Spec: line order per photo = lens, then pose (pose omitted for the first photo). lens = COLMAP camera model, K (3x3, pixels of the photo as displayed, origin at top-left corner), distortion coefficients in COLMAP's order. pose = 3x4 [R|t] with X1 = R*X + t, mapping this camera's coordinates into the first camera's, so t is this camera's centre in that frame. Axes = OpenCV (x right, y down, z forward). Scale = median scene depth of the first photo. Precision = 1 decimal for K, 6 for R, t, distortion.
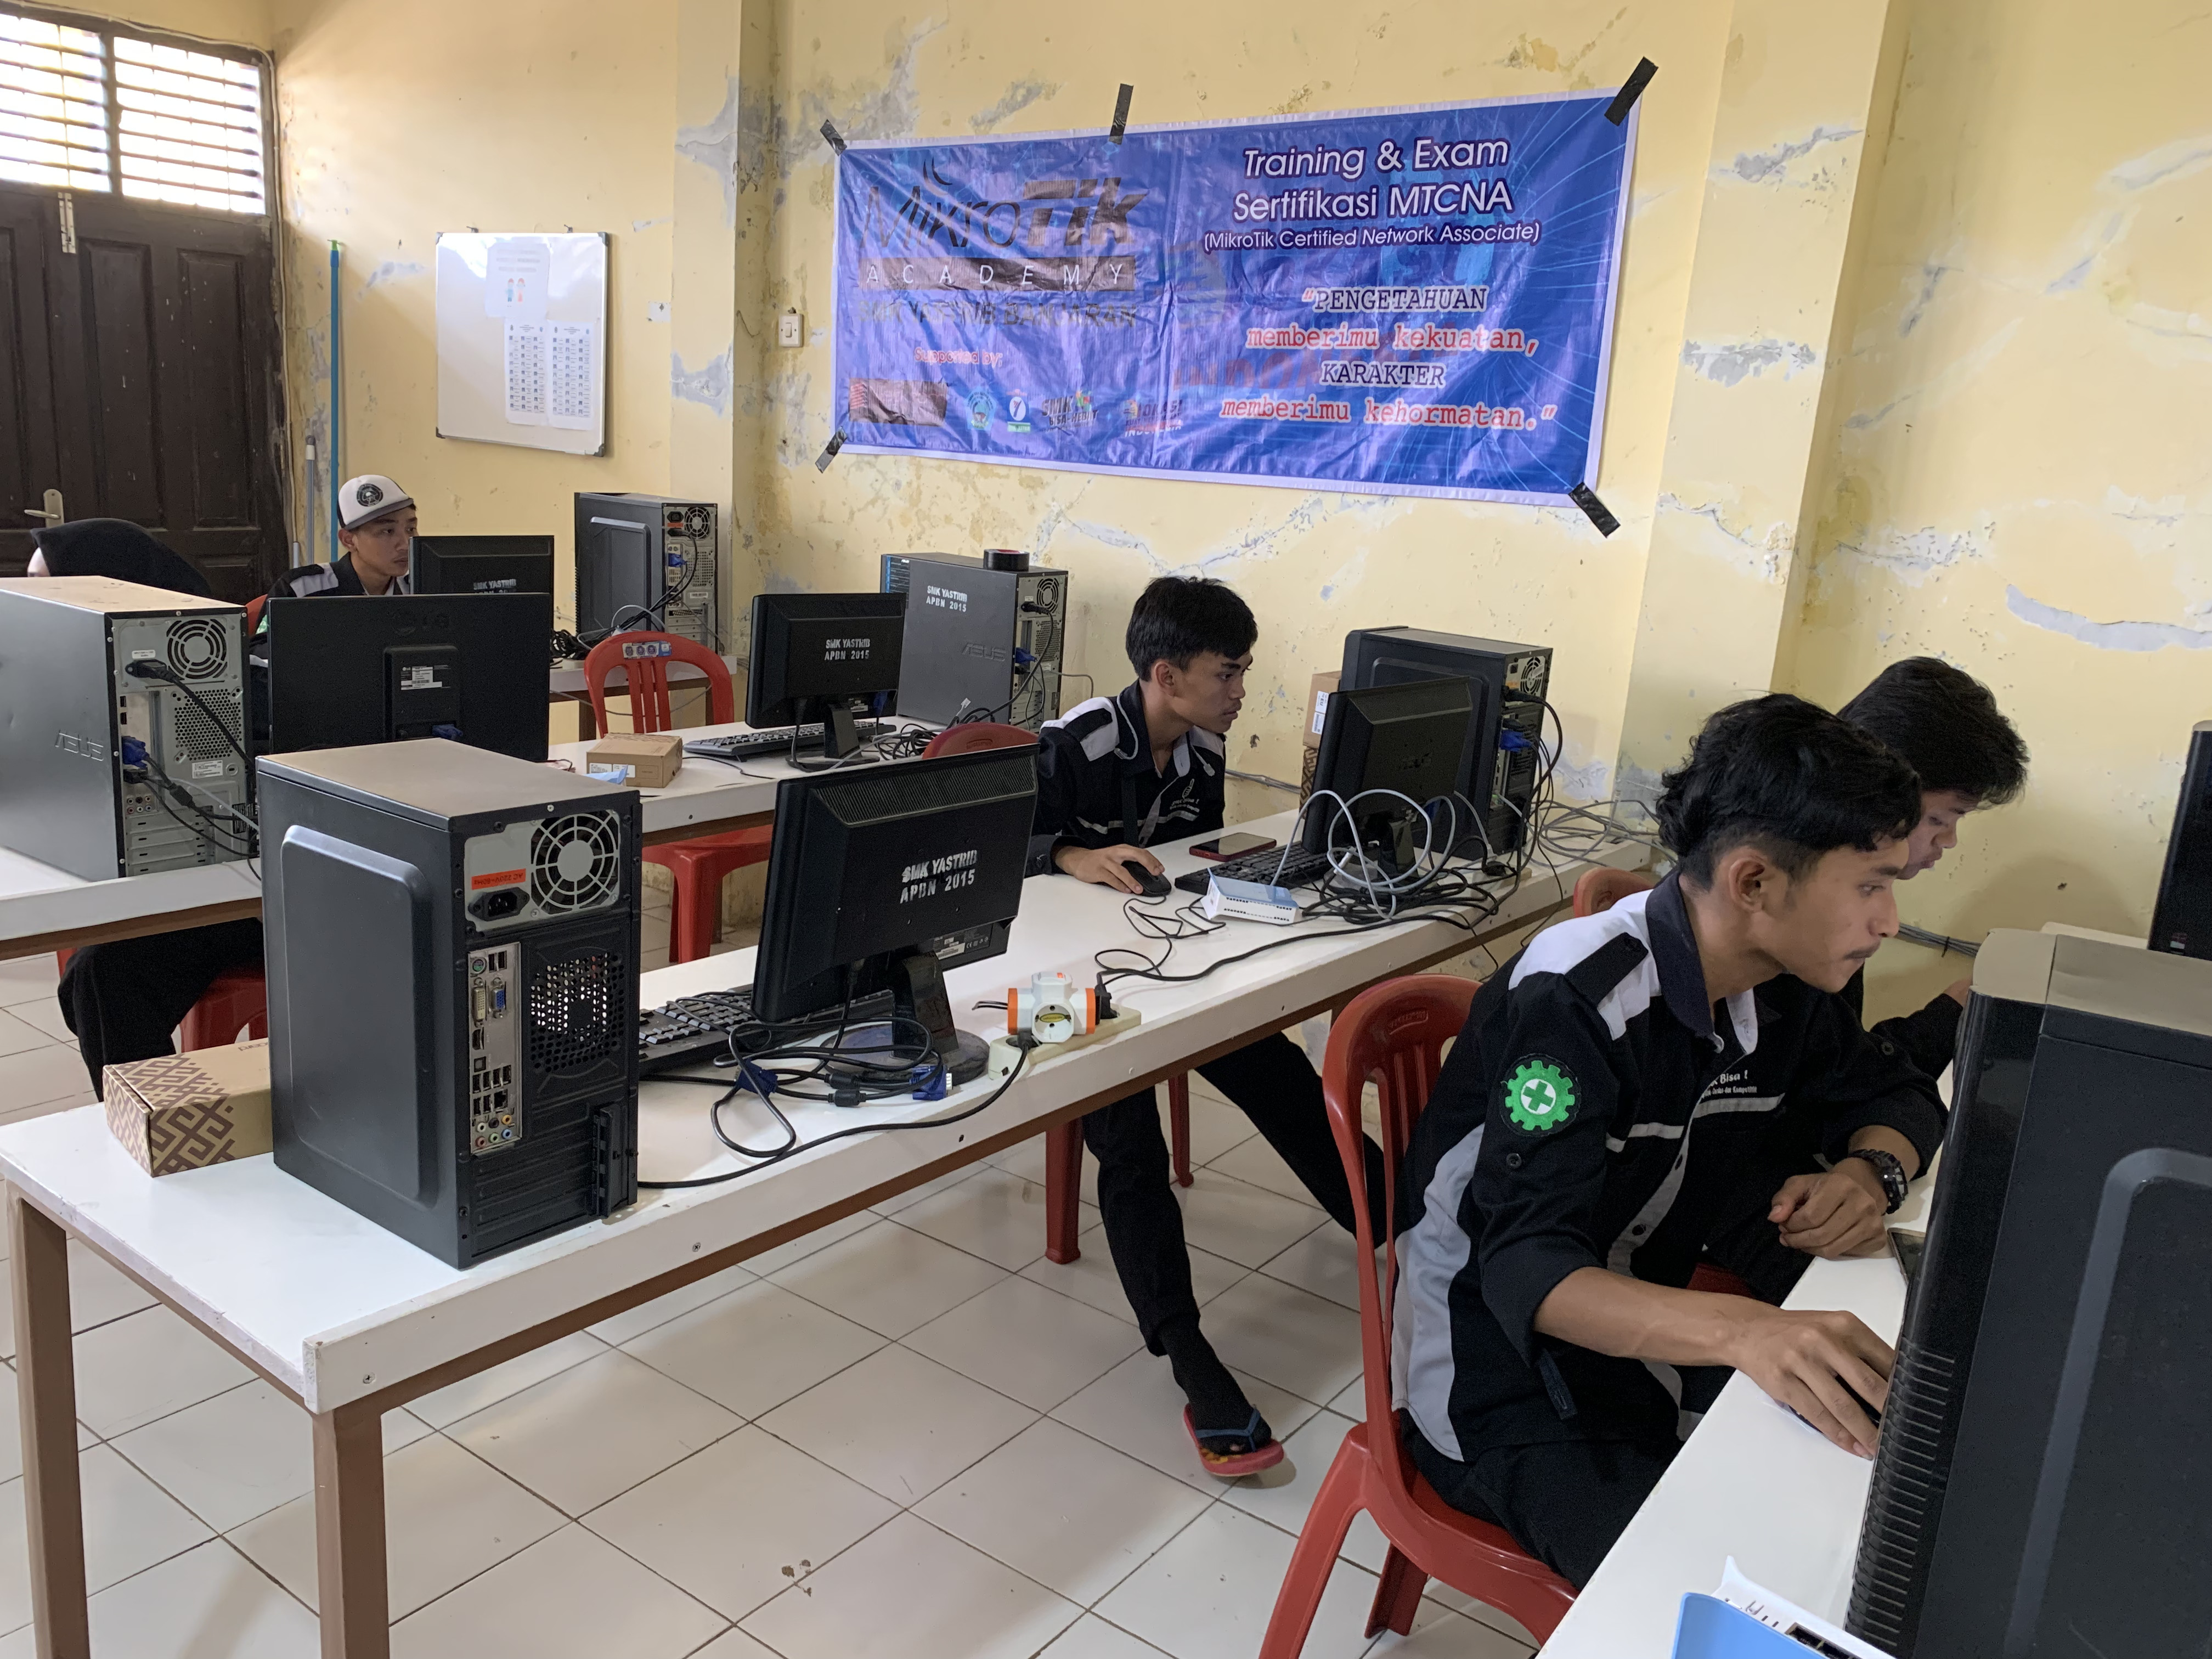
lens RADIAL K [[1702.6, 0, 1113.0], [0, 1702.6, 834.8], [0, 0, 1]] dist [0.050616, -0.077291]
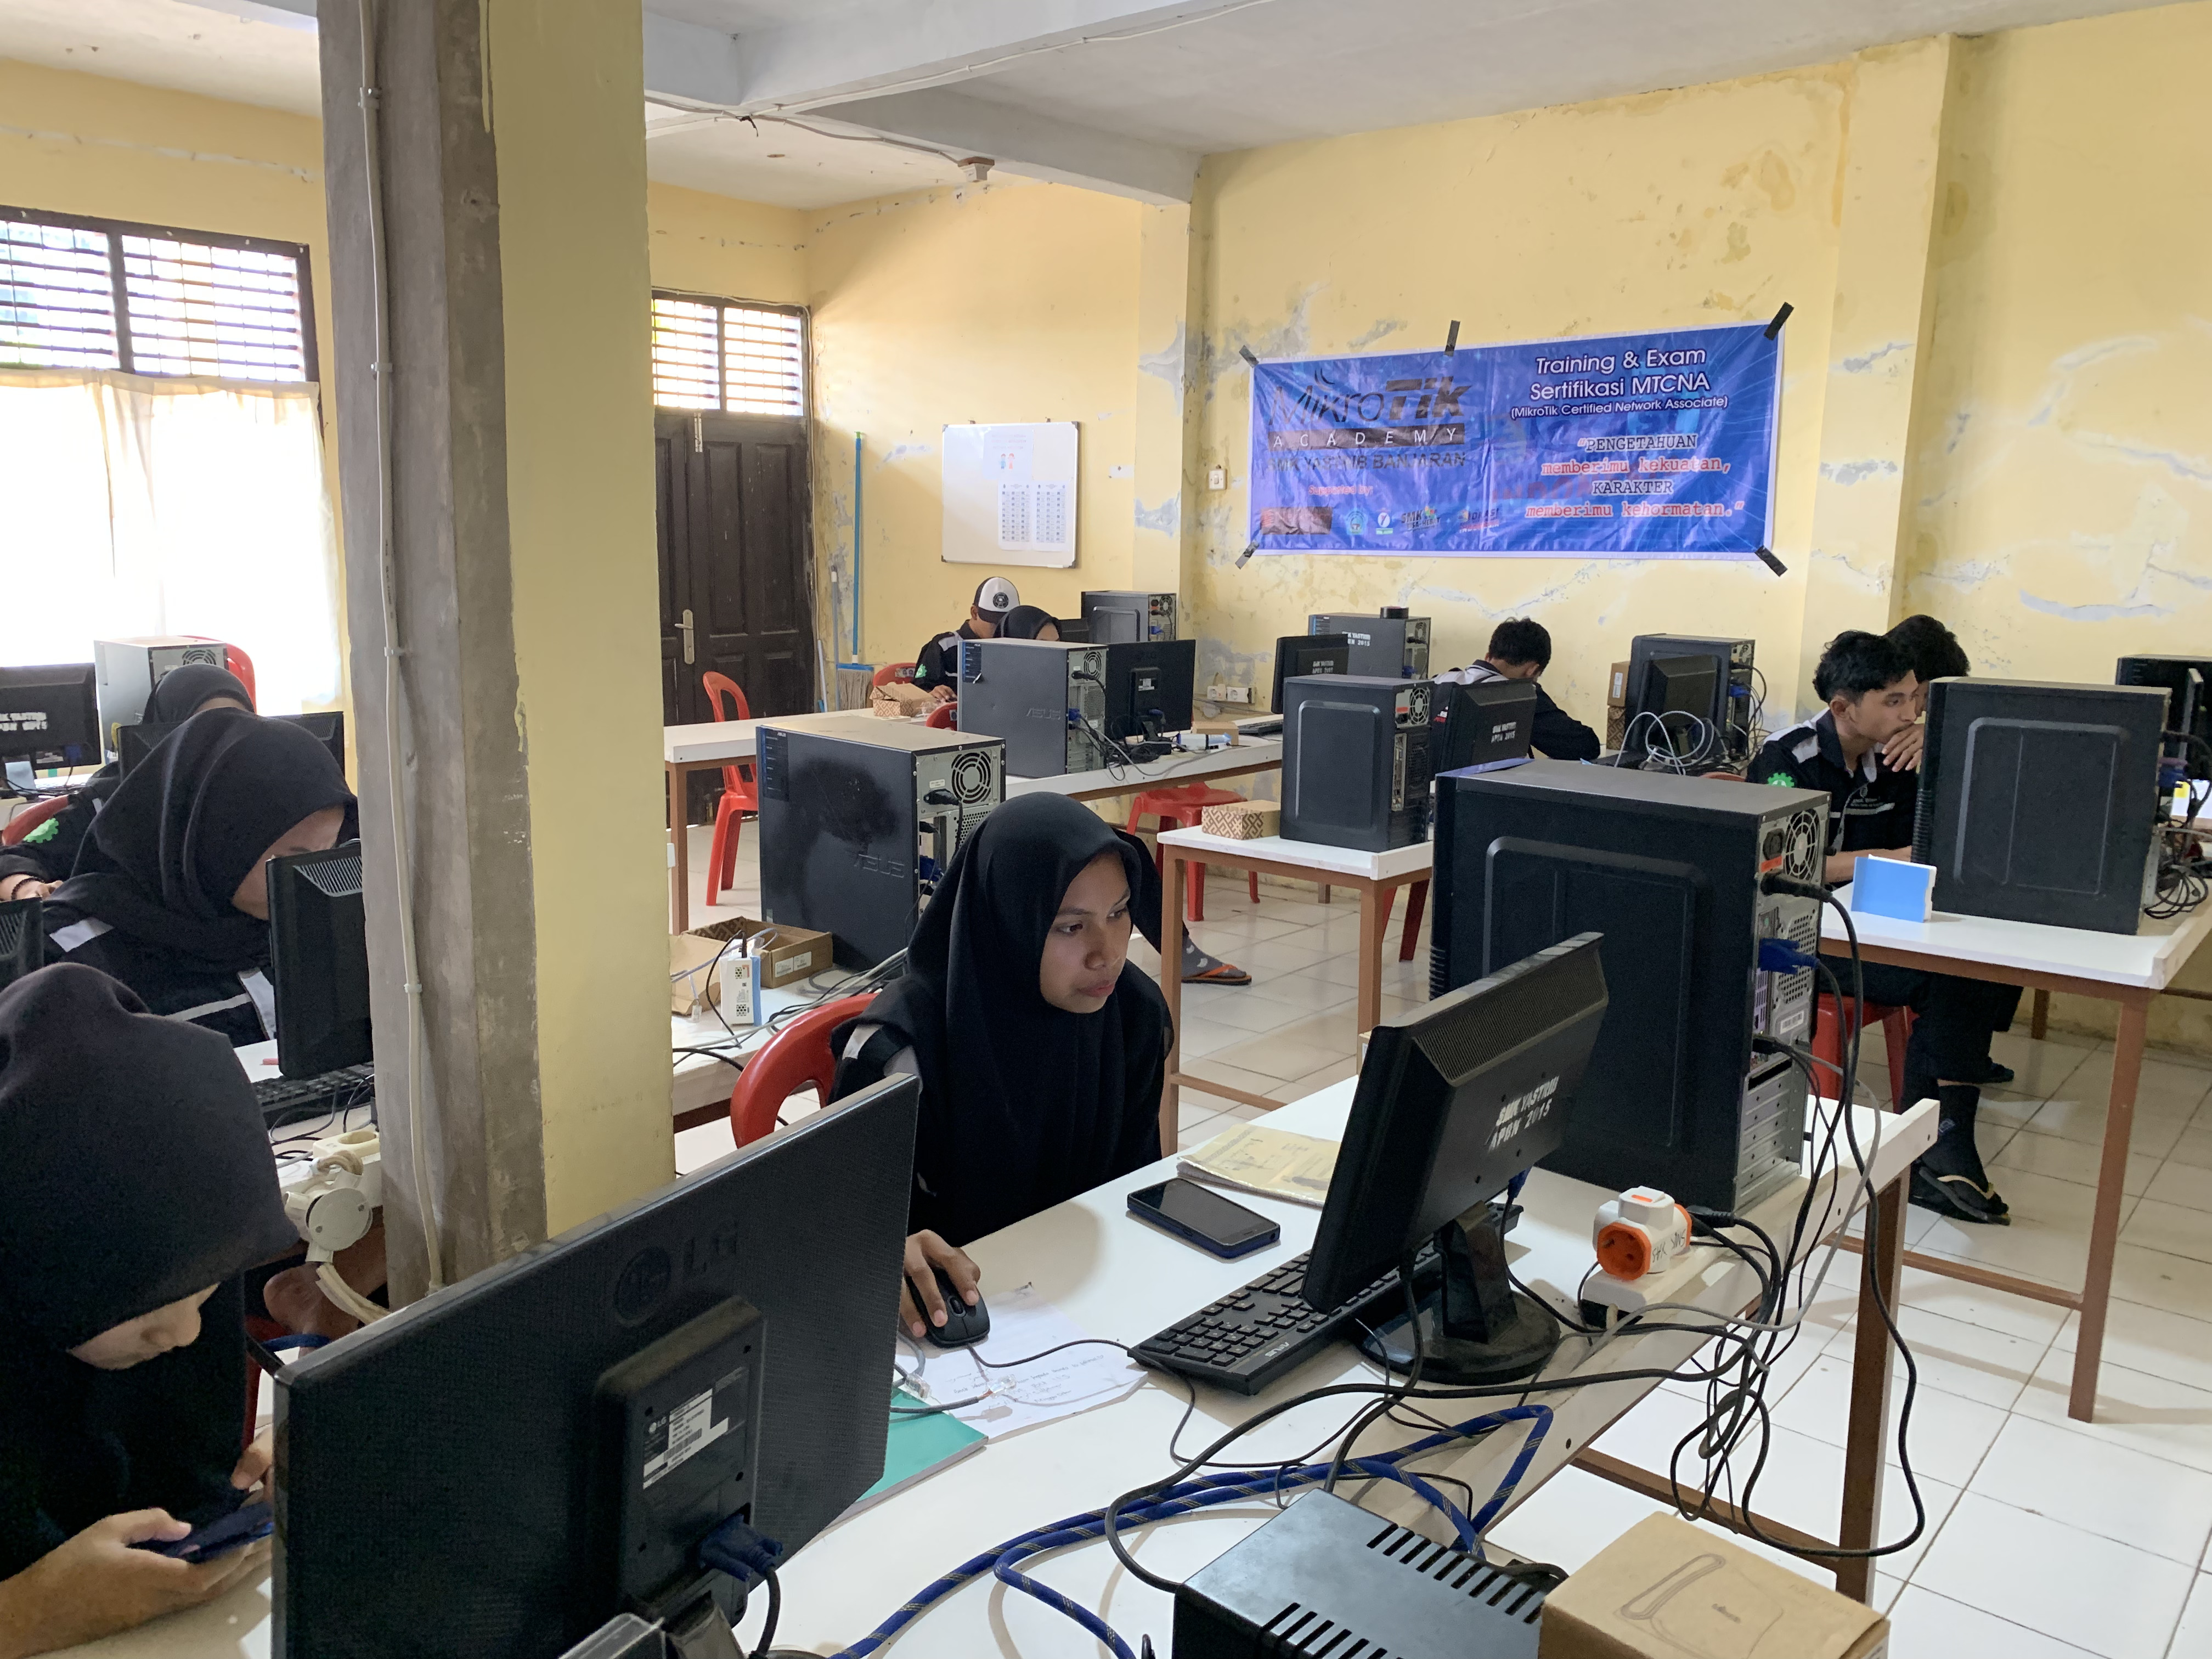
lens RADIAL K [[1702.6, 0, 1111.2], [0, 1702.6, 825.0], [0, 0, 1]] dist [0.050616, -0.077291]
pose [[0.996148, -0.045012, -0.075256, -0.220264], [0.040598, 0.997421, -0.059186, 0.125550], [0.077726, 0.055902, 0.995406, -0.628173]]
